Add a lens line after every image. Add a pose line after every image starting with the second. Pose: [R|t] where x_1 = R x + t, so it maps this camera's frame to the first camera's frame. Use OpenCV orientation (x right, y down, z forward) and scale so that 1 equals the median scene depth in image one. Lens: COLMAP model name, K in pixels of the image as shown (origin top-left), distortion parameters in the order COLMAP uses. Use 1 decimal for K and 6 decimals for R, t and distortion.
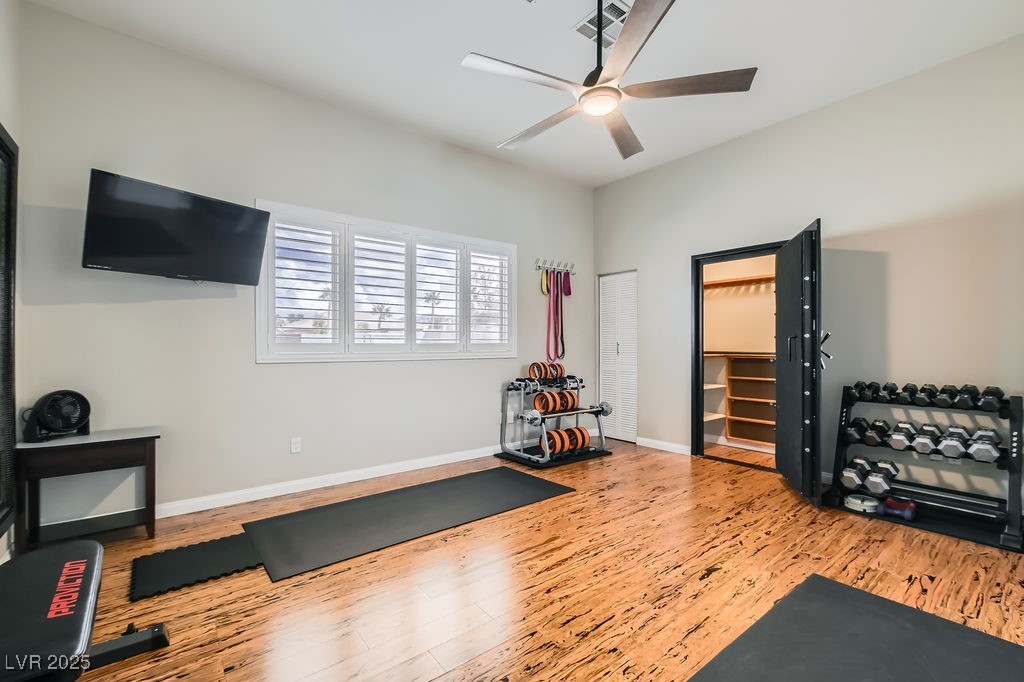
lens RADIAL K [[446.9, 0, 516.4], [0, 446.9, 344.9], [0, 0, 1]] dist [-0.001029, 0.000549]
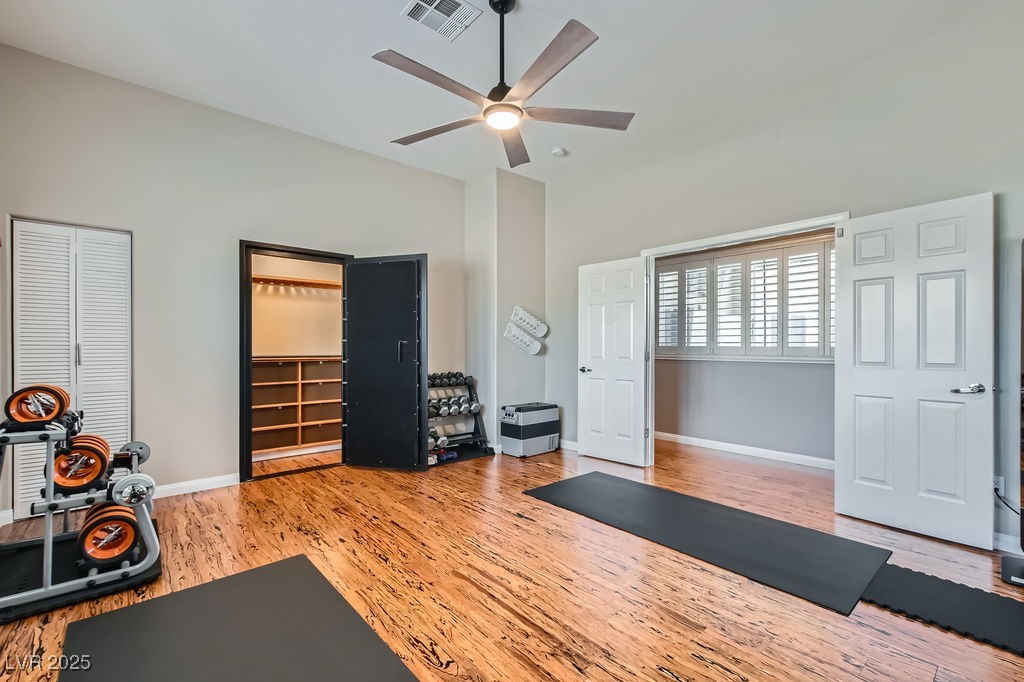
lens RADIAL K [[446.9, 0, 516.4], [0, 446.9, 344.9], [0, 0, 1]] dist [-0.001029, 0.000549]
pose [[-0.042042, 0.006401, 0.999095, -0.616848], [0.001202, 0.999979, -0.006356, -0.000420], [-0.999115, 0.000934, -0.042048, 0.729771]]
